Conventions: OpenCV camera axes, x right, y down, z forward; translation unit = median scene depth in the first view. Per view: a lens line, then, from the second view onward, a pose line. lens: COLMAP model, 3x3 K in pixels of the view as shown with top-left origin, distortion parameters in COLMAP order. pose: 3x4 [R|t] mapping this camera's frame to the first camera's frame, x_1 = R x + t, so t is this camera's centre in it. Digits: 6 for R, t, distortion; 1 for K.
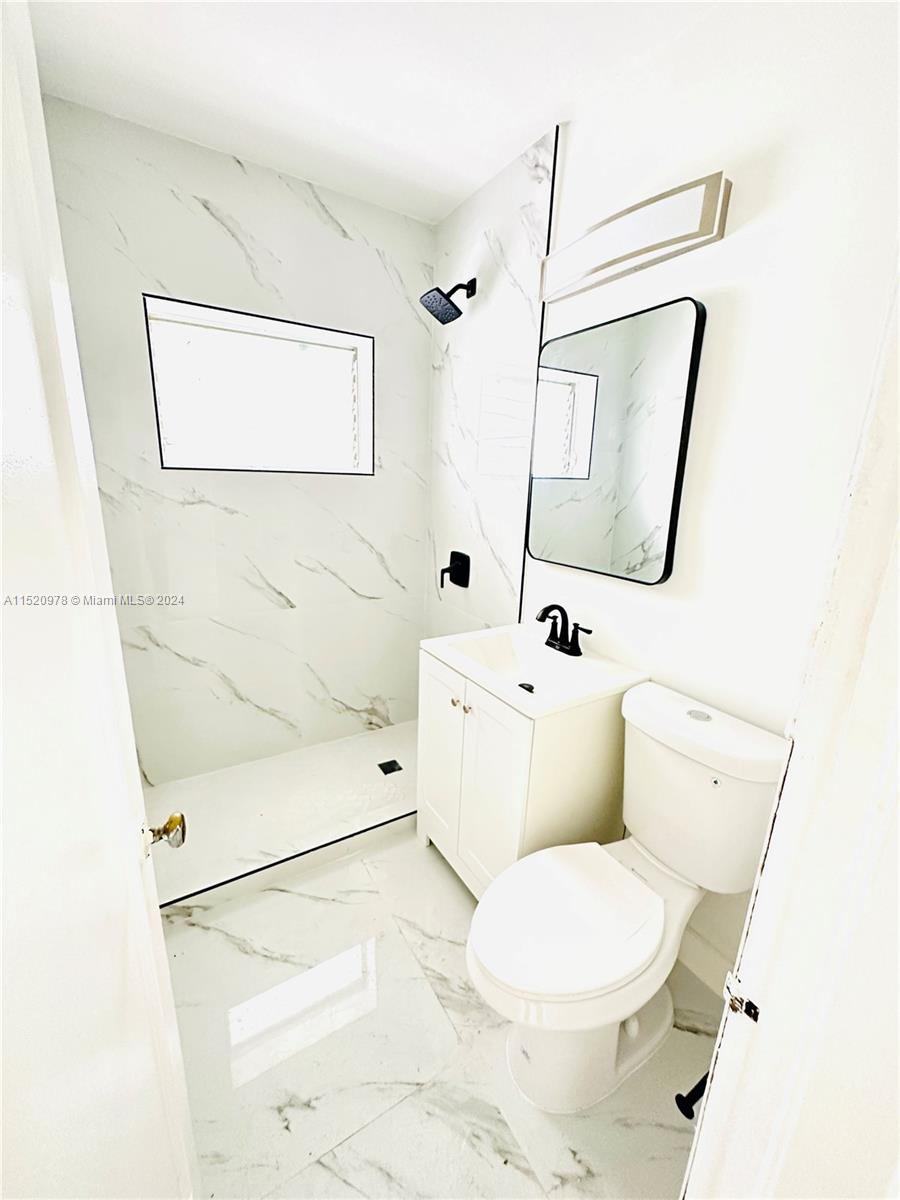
lens RADIAL K [[482.7, 0, 456.9], [0, 482.7, 599.5], [0, 0, 1]] dist [-0.002622, 0.000329]
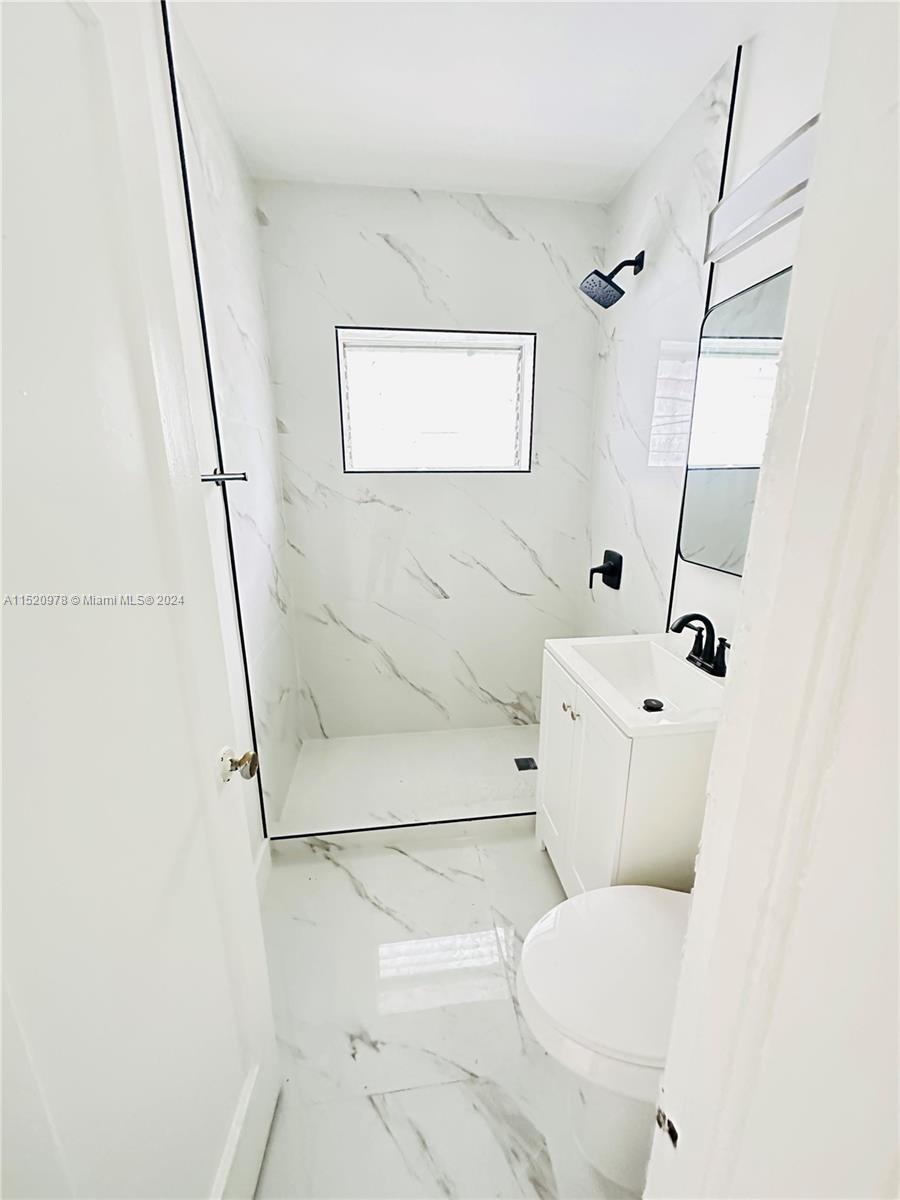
lens RADIAL K [[482.7, 0, 454.0], [0, 482.7, 599.6], [0, 0, 1]] dist [-0.002622, 0.000329]
pose [[0.910164, 0.070515, -0.408203, 0.133970], [-0.069123, 0.997442, 0.018180, -0.000638], [0.408441, 0.011670, 0.912710, 0.031172]]
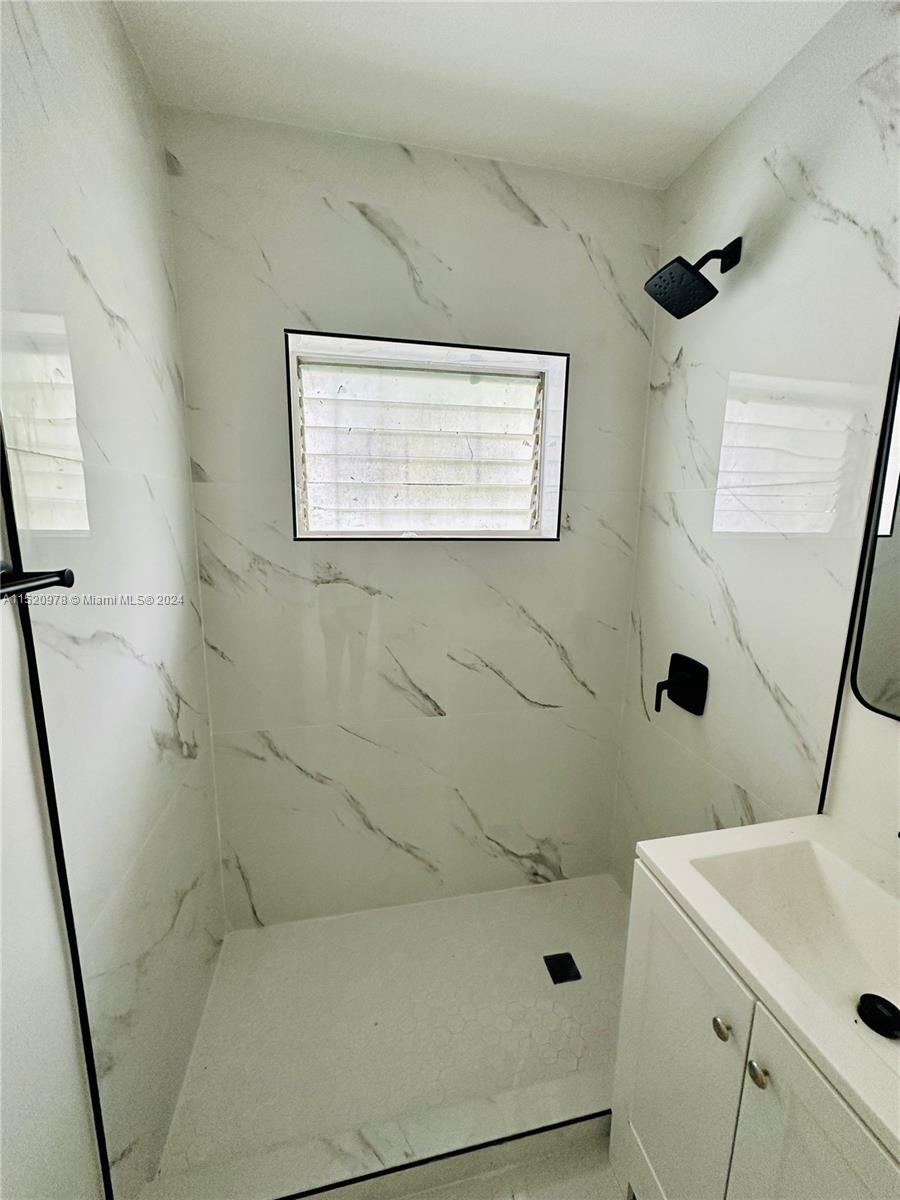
lens RADIAL K [[482.7, 0, 455.6], [0, 482.7, 599.4], [0, 0, 1]] dist [-0.002622, 0.000329]
pose [[0.940281, 0.035564, -0.338536, -0.083615], [-0.063875, 0.995295, -0.072855, -0.128365], [0.334353, 0.090128, 0.938129, 0.335364]]
